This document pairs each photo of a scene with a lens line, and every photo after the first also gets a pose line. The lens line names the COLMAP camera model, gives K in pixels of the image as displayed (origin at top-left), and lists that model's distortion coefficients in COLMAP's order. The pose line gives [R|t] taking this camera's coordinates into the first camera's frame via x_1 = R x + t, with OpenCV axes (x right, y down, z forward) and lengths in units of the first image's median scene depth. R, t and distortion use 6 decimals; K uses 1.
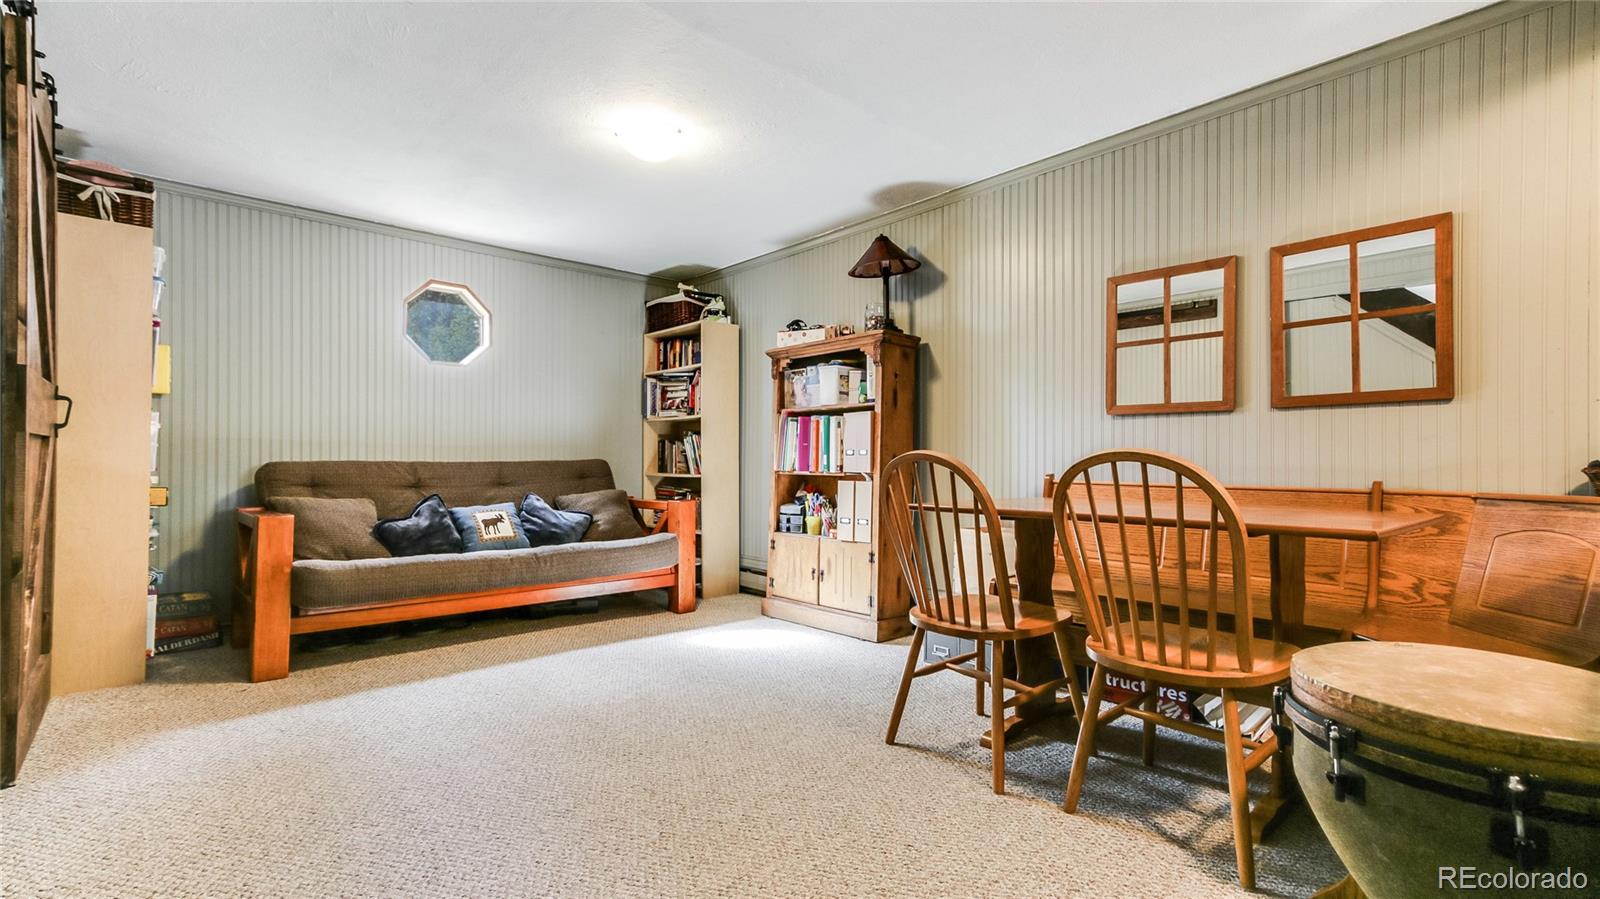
lens RADIAL K [[743.0, 0, 783.9], [0, 743.0, 441.9], [0, 0, 1]] dist [-0.003081, 0.008022]
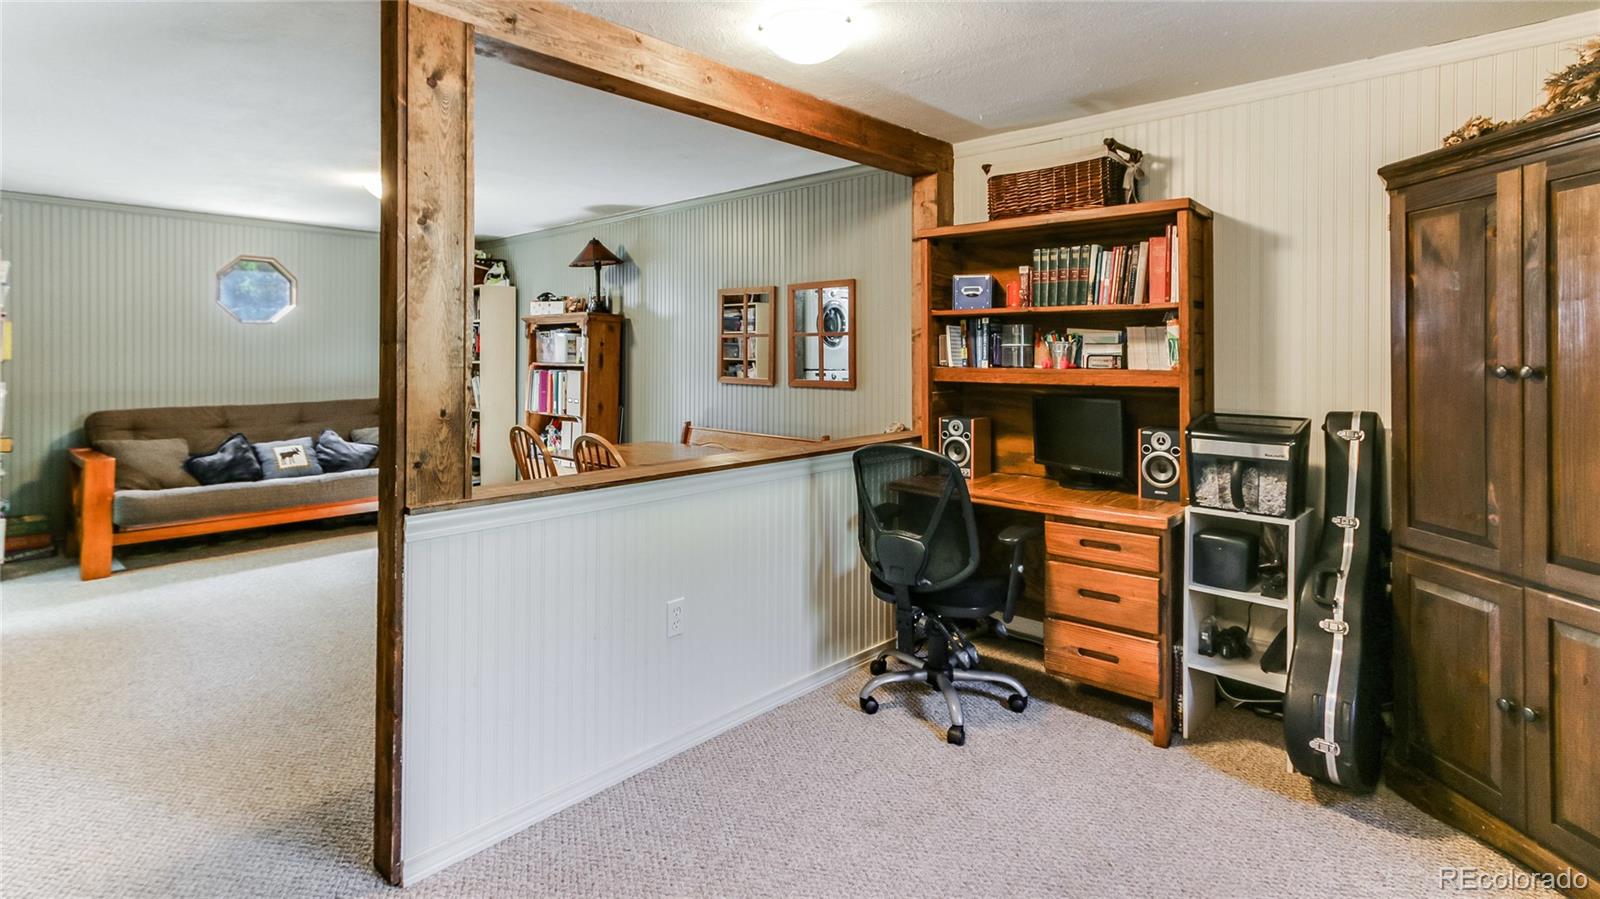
lens RADIAL K [[791.6, 0, 800.0], [0, 791.6, 339.5], [0, 0, 1]] dist [-0.001426, -0.000402]
pose [[0.993692, 0.003428, 0.112090, 0.338728], [-0.004568, 0.999940, 0.009912, -0.110867], [-0.112049, -0.010361, 0.993649, -0.460080]]
